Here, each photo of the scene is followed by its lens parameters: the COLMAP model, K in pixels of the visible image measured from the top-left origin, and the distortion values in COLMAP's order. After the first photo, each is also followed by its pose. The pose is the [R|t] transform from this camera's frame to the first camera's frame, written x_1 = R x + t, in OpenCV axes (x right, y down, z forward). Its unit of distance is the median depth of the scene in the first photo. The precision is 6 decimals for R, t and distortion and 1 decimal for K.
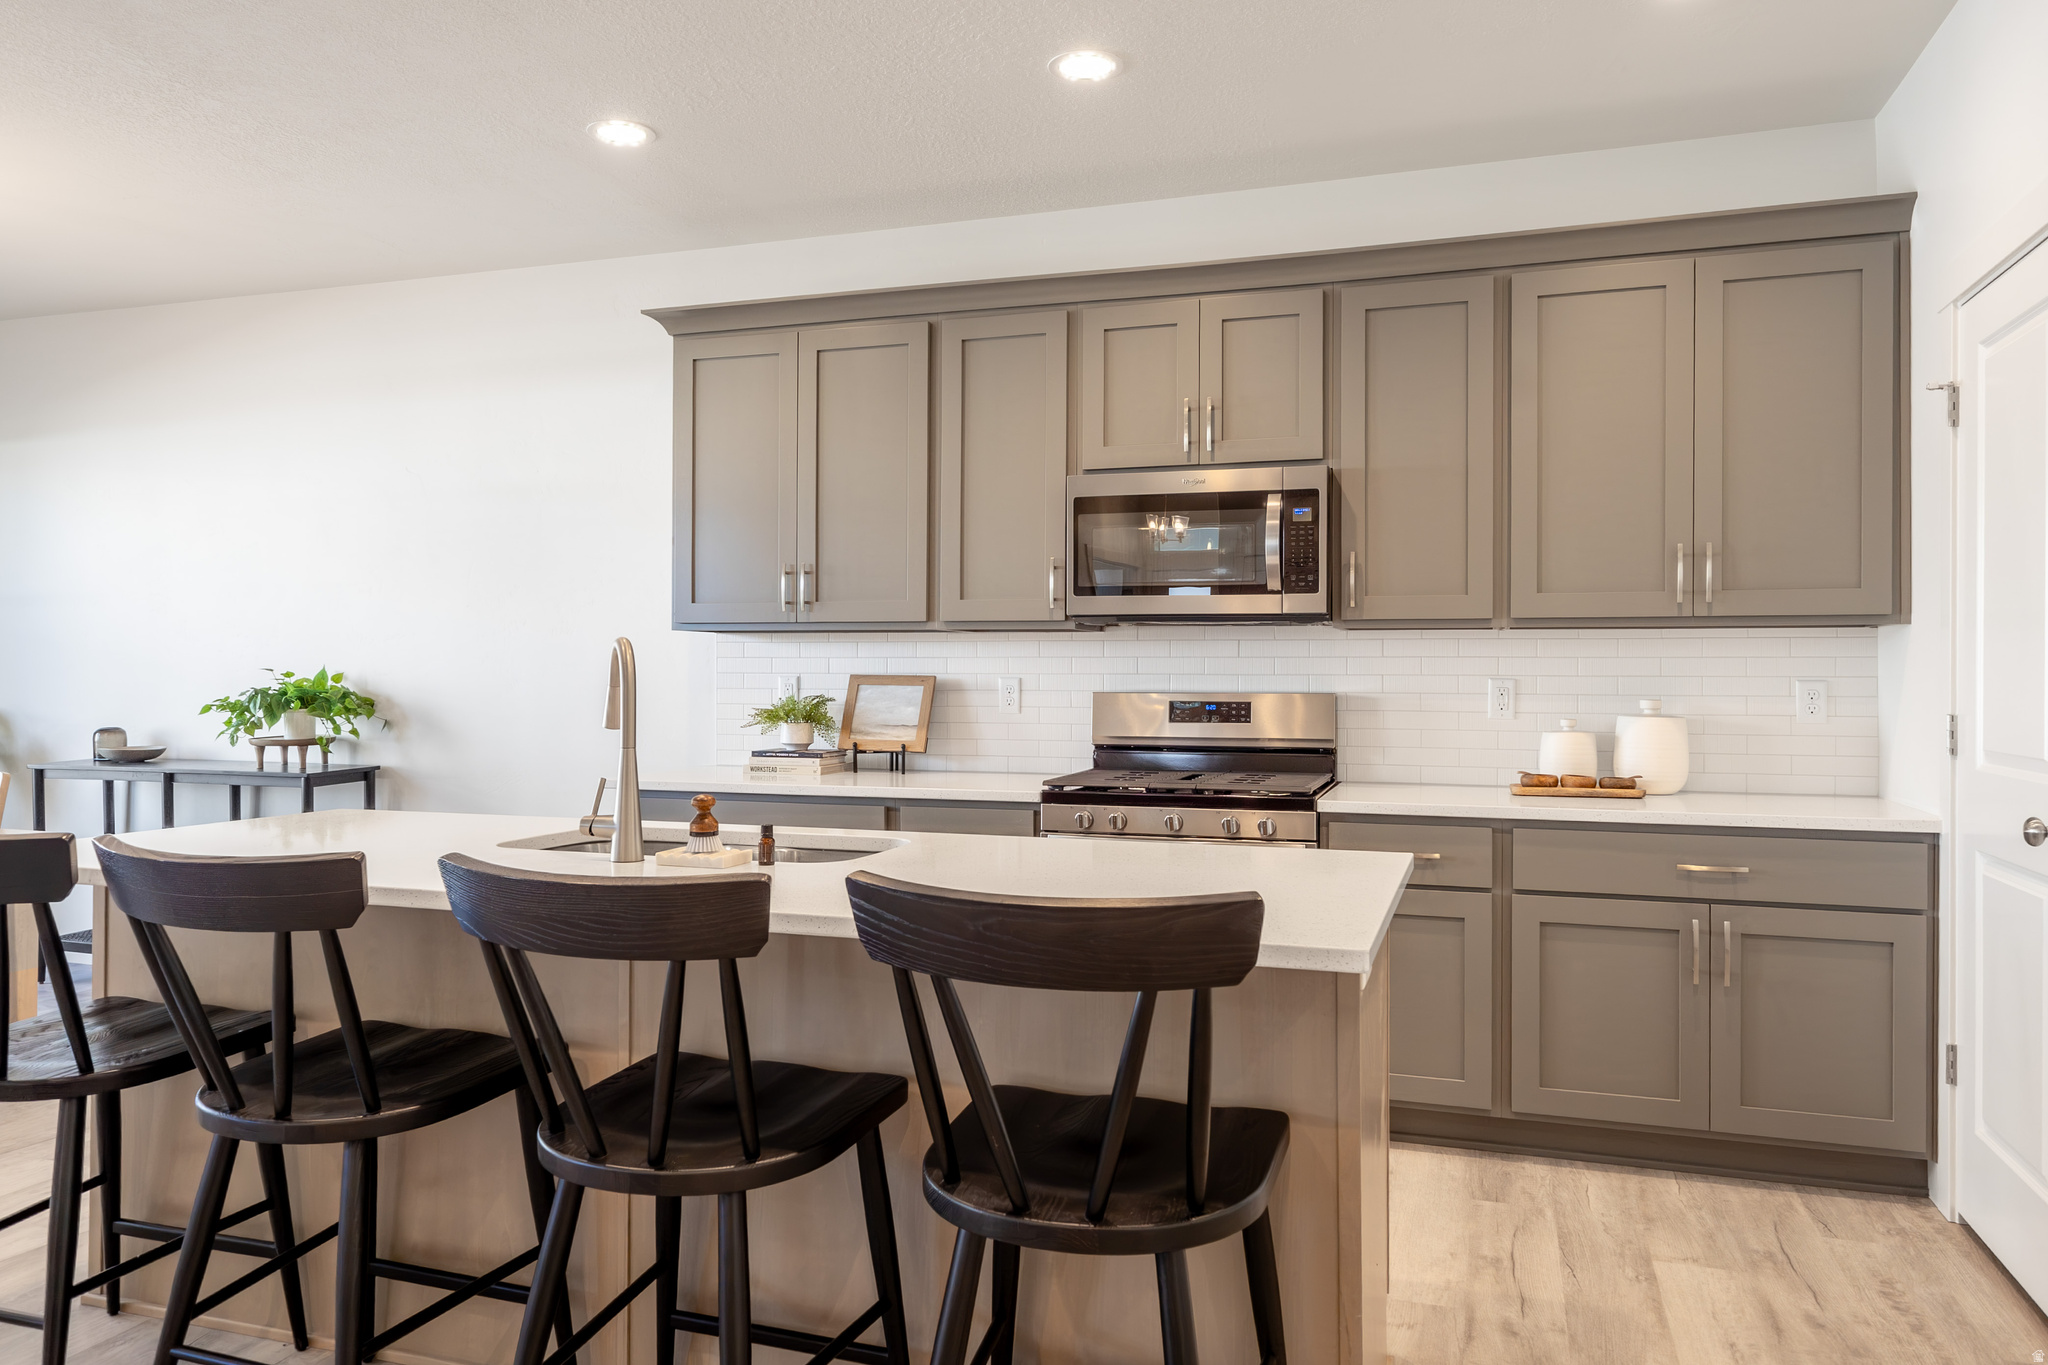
lens RADIAL K [[1449.2, 0, 1027.8], [0, 1449.2, 683.2], [0, 0, 1]] dist [-0.005613, -0.001374]
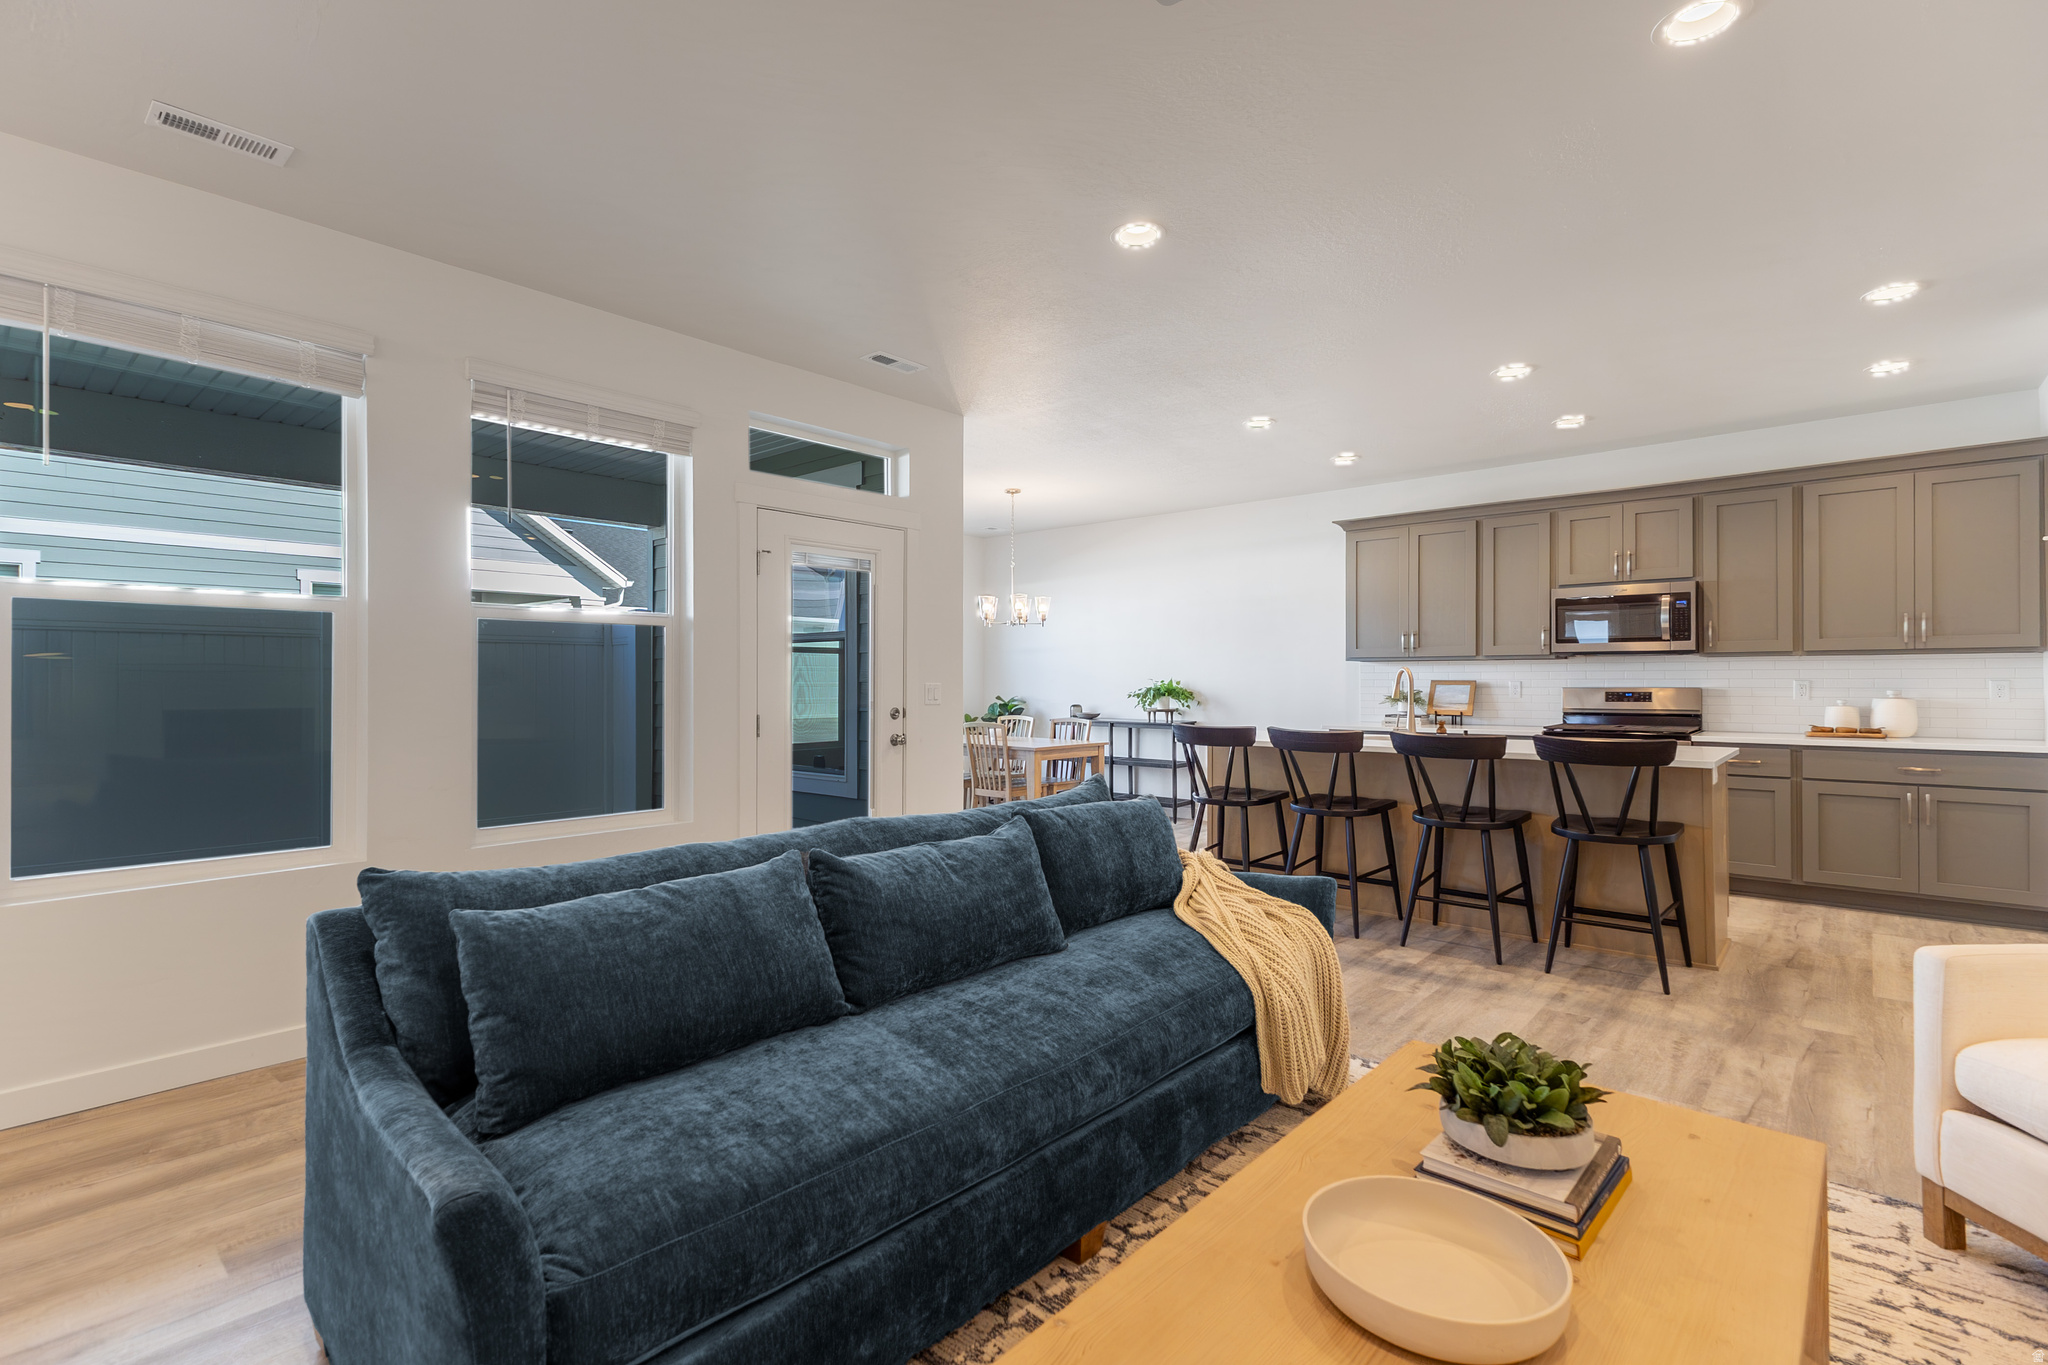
lens RADIAL K [[941.6, 0, 1017.1], [0, 941.6, 684.5], [0, 0, 1]] dist [0.003314, 0.000503]
pose [[0.916961, -0.006301, -0.398928, -0.152226], [0.006948, 0.999976, 0.000175, -0.004492], [0.398917, -0.002933, 0.916982, -0.654669]]
